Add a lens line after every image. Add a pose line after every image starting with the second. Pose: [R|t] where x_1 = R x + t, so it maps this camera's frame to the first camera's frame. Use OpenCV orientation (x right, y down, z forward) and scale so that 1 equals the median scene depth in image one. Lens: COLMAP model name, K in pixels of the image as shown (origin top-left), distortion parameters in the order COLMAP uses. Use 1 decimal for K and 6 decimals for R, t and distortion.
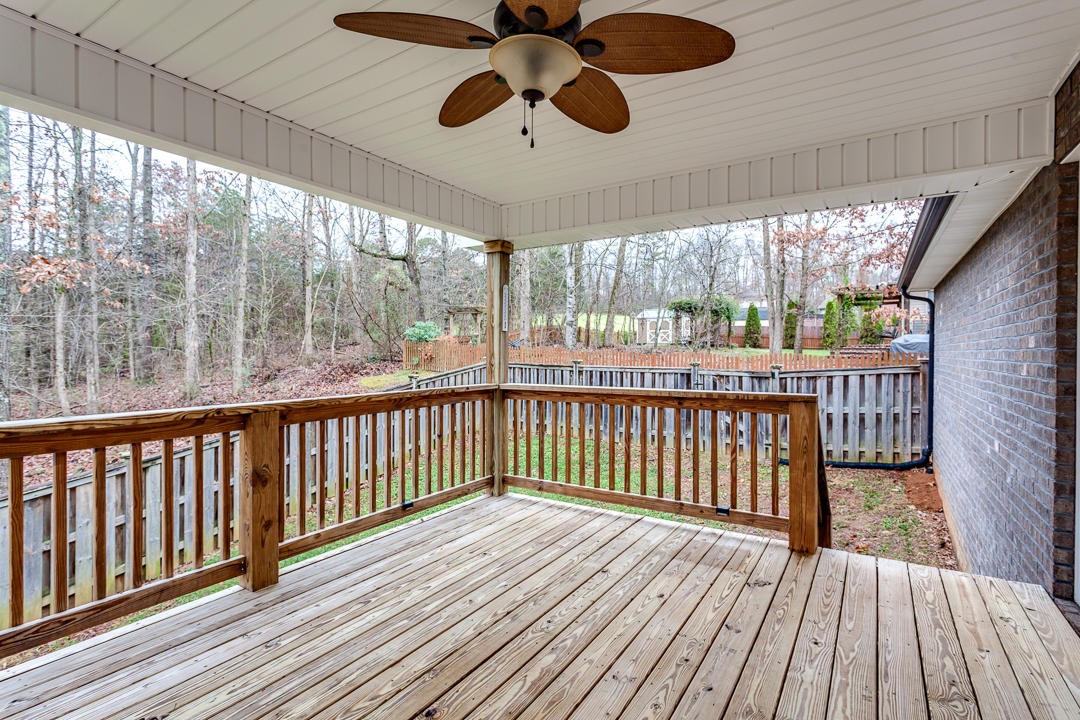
lens RADIAL K [[521.4, 0, 538.4], [0, 521.4, 350.5], [0, 0, 1]] dist [-0.001530, 0.001823]
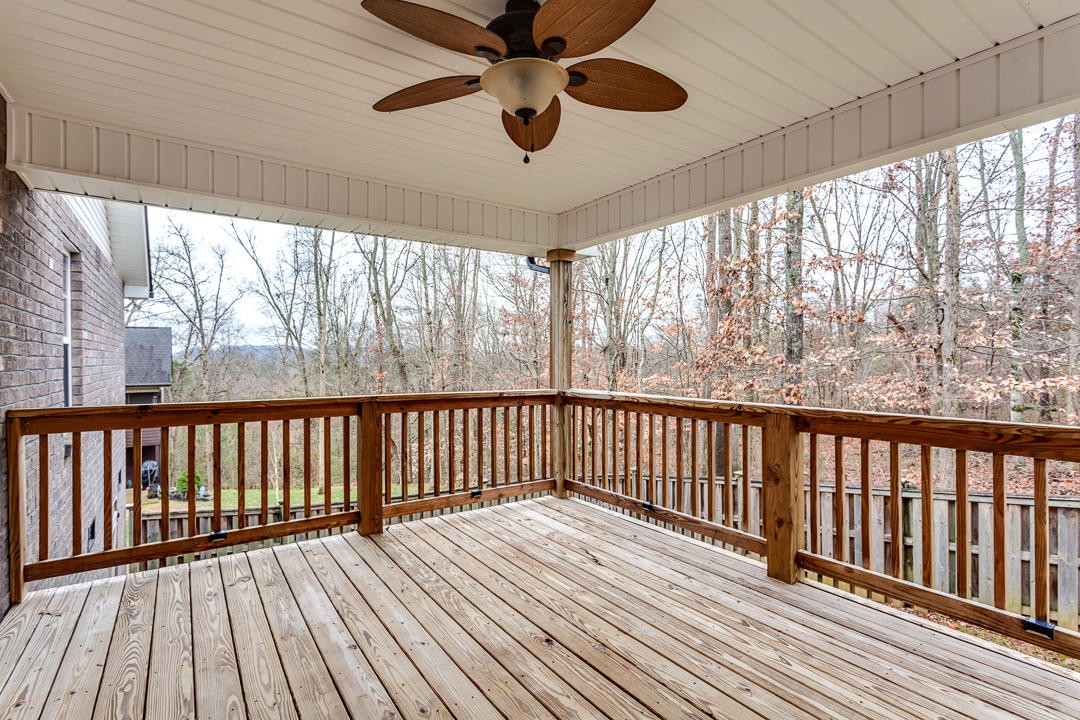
lens RADIAL K [[521.4, 0, 539.0], [0, 521.4, 366.5], [0, 0, 1]] dist [-0.001530, 0.001823]
pose [[-0.386042, 0.012565, -0.922396, 0.651419], [0.006214, 0.999920, 0.011020, 0.006634], [0.922460, -0.001477, -0.386089, 0.988424]]
